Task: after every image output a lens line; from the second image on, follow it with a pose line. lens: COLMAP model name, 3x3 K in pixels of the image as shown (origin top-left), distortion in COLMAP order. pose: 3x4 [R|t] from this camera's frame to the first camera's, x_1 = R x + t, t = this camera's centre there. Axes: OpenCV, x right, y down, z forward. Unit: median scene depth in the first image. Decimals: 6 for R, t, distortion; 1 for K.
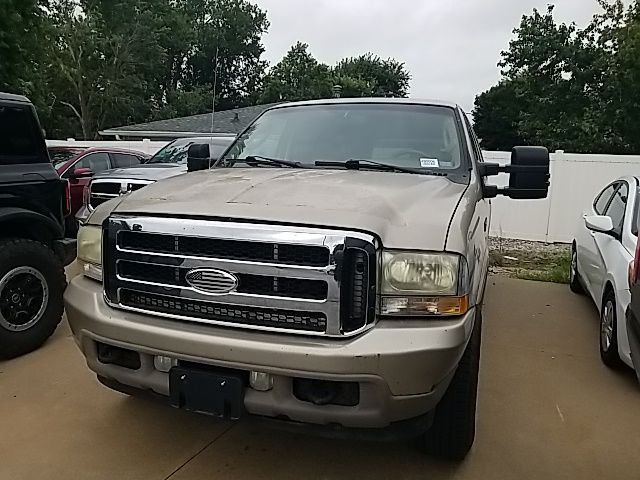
lens RADIAL K [[510.9, 0, 323.8], [0, 510.9, 197.5], [0, 0, 1]] dist [0.033968, -0.054411]
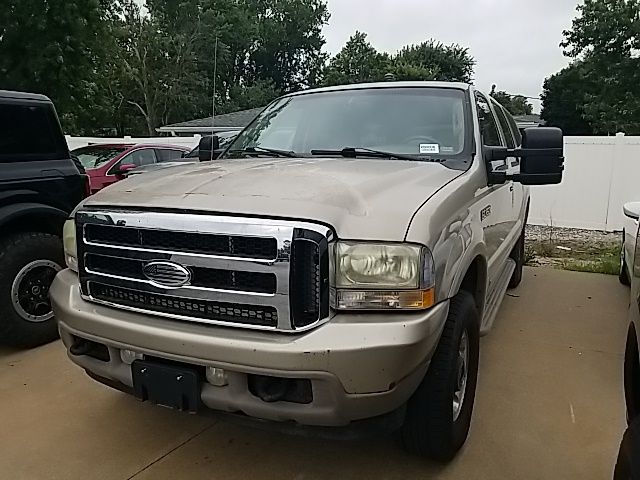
lens RADIAL K [[510.9, 0, 335.5], [0, 510.9, 203.7], [0, 0, 1]] dist [0.033968, -0.054411]
pose [[0.994652, -0.016417, -0.101970, 0.126752], [0.019327, 0.999432, 0.027618, 0.004301], [0.101459, -0.029441, 0.994404, 0.036539]]
